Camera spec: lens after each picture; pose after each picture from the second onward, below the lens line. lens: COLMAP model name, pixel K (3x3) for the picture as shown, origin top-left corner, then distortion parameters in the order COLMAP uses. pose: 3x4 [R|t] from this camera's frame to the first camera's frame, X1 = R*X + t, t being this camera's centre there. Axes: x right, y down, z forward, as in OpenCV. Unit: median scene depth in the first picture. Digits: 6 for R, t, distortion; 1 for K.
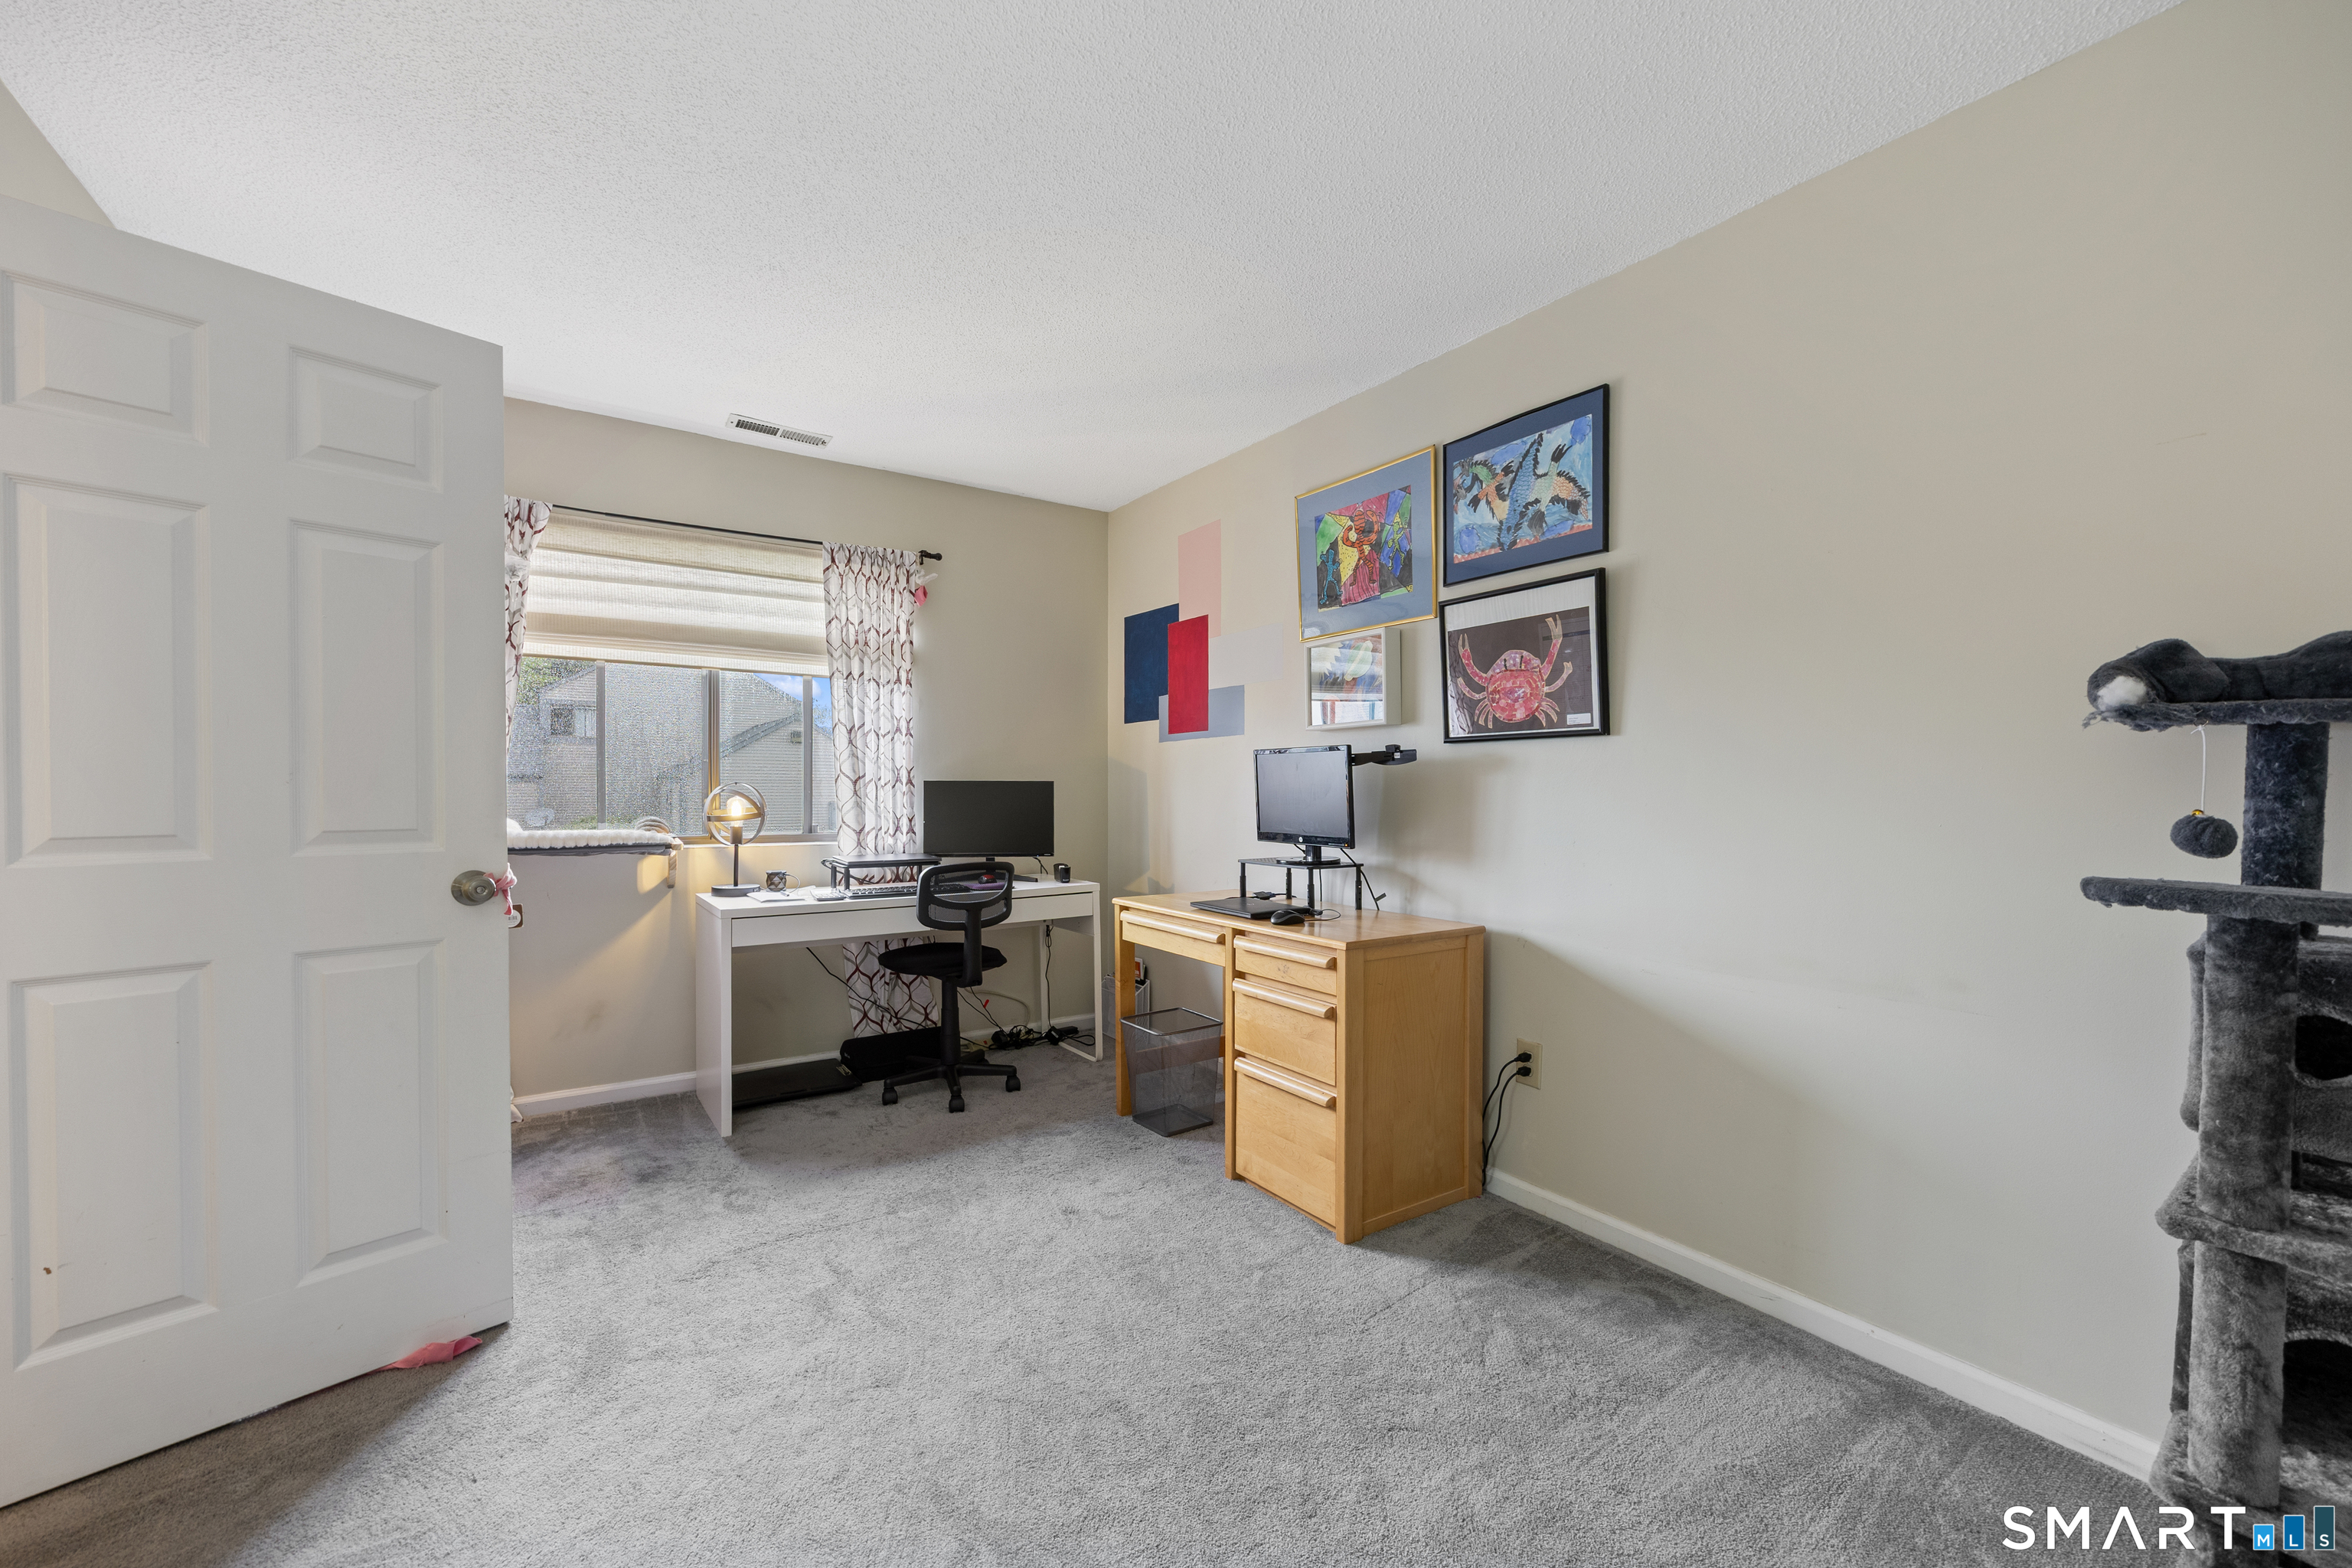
lens RADIAL K [[968.5, 0, 1181.2], [0, 968.5, 808.1], [0, 0, 1]] dist [0.000551, -0.000004]
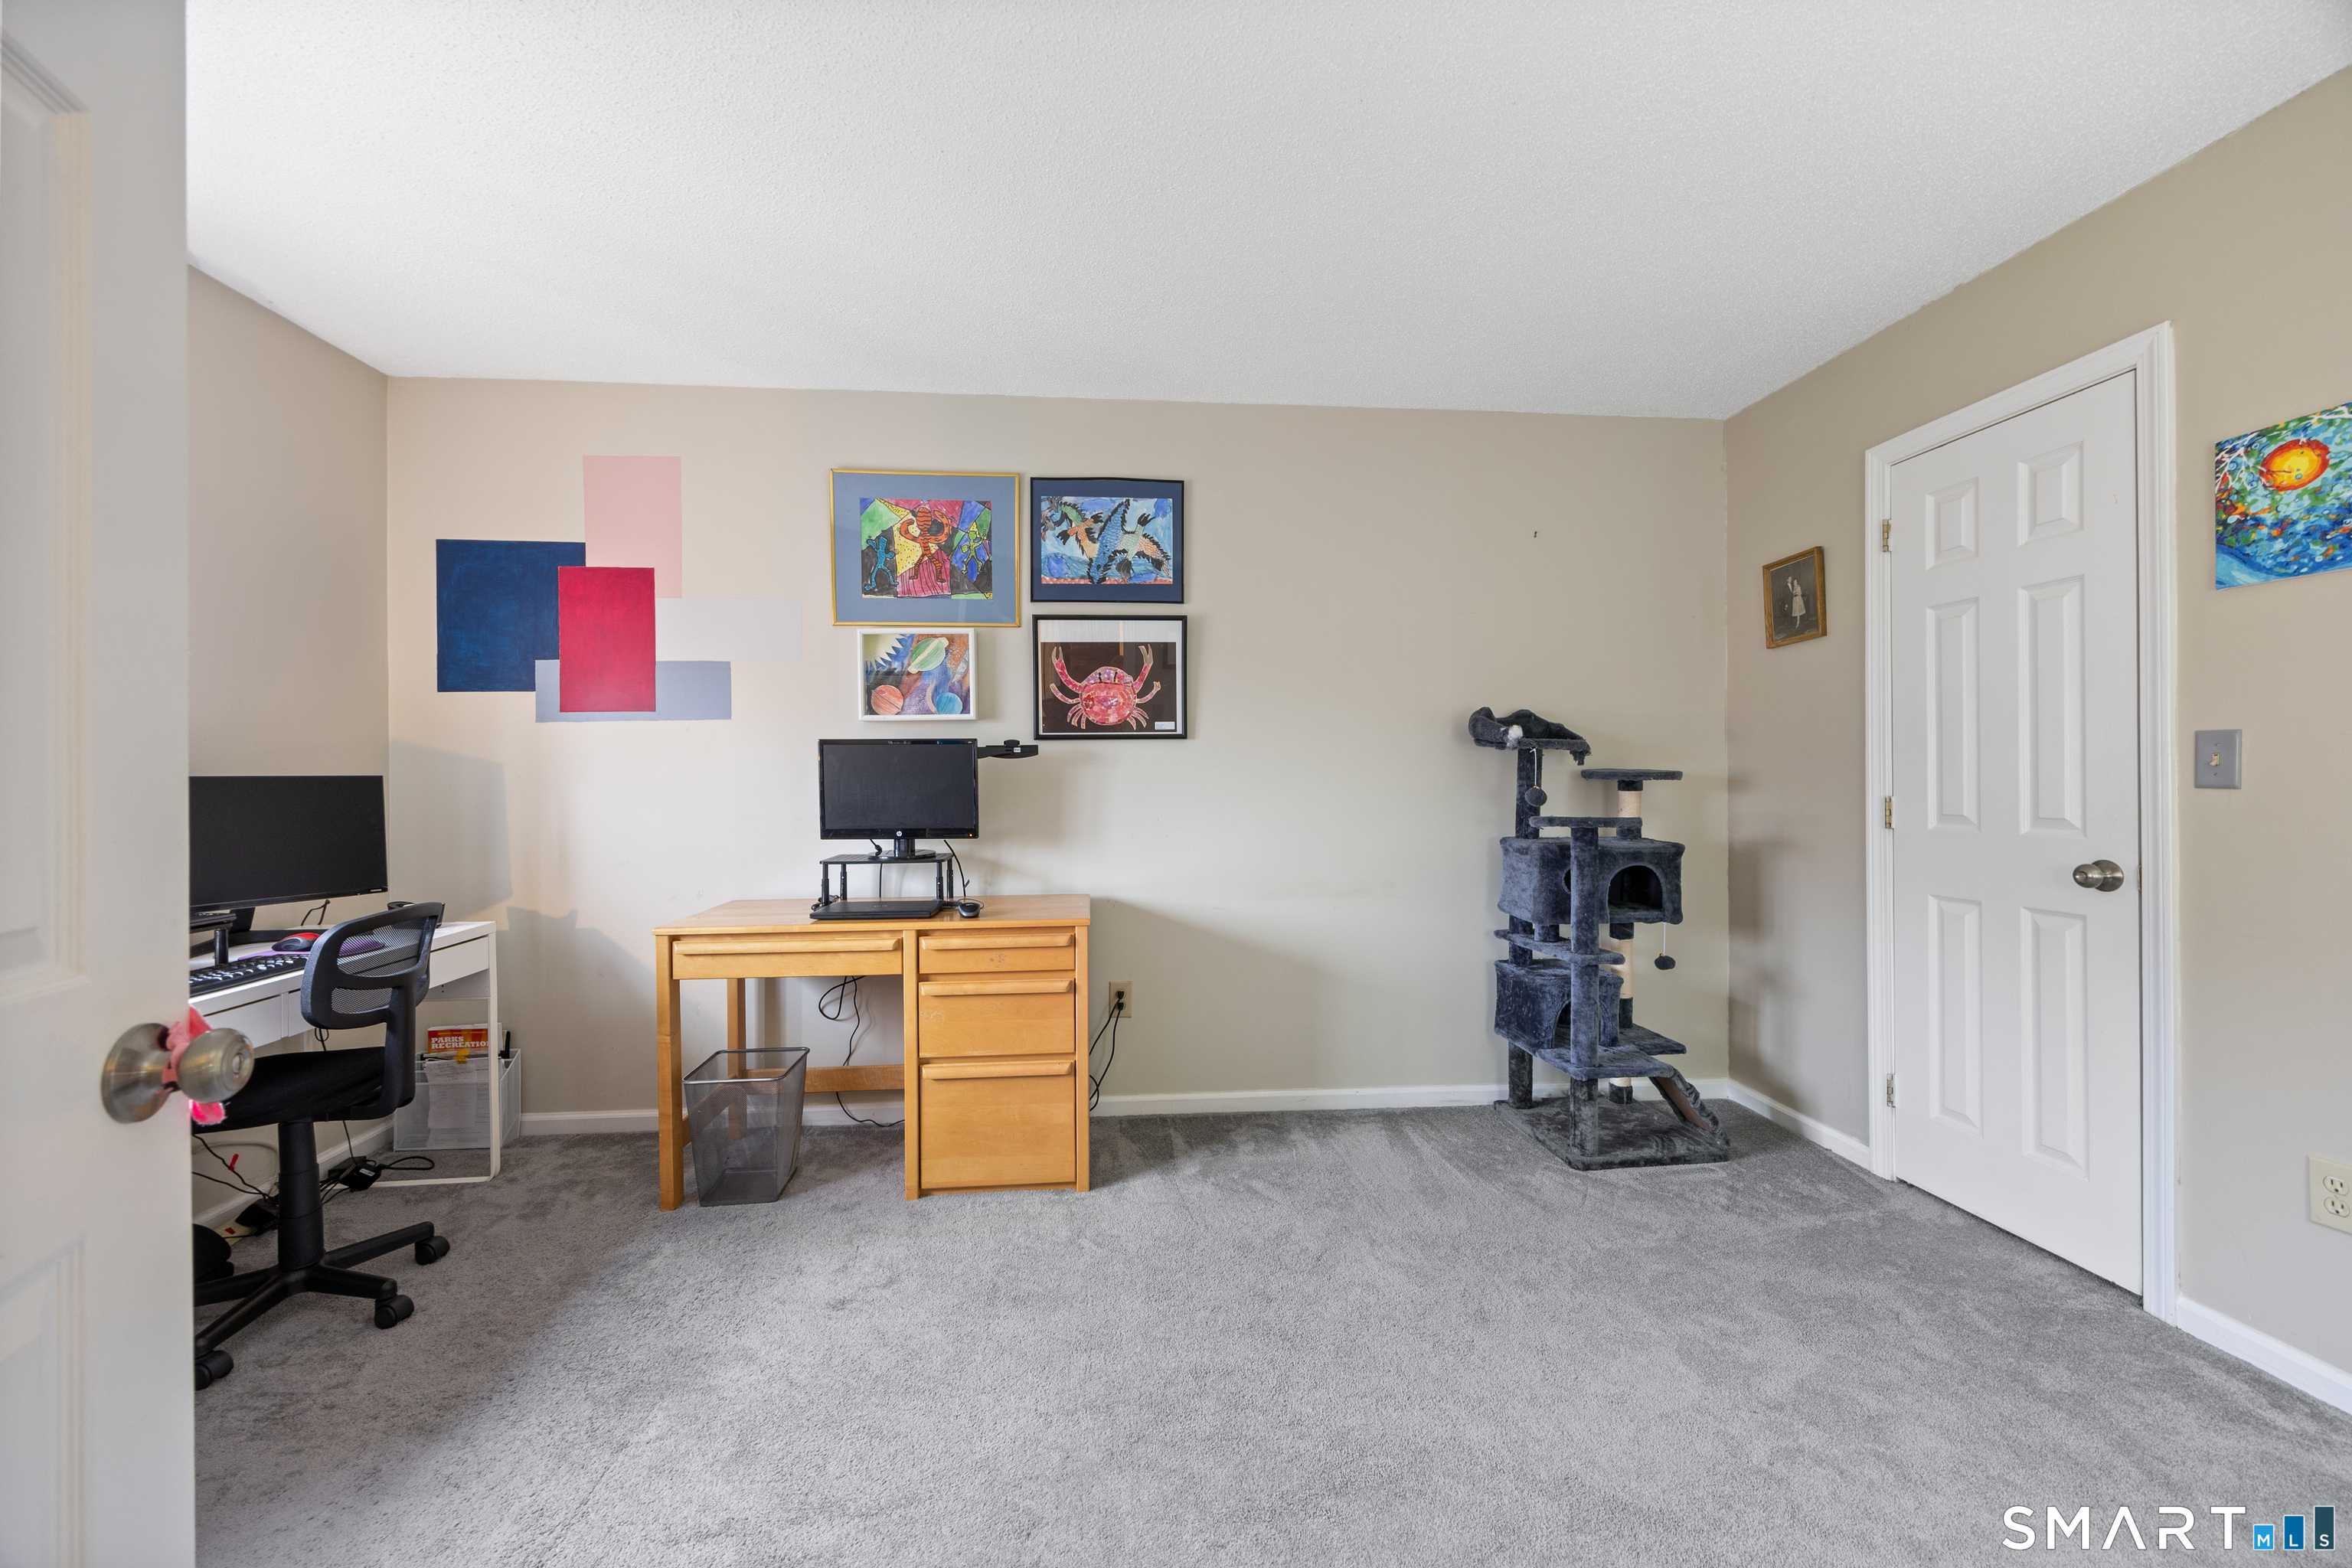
lens RADIAL K [[929.8, 0, 1176.0], [0, 929.8, 784.0], [0, 0, 1]] dist [0.000592, 0.000028]
pose [[0.465232, -0.014195, 0.885075, -0.647085], [0.027393, 0.999623, 0.001633, -0.012972], [-0.884765, 0.023485, 0.465446, 0.365300]]
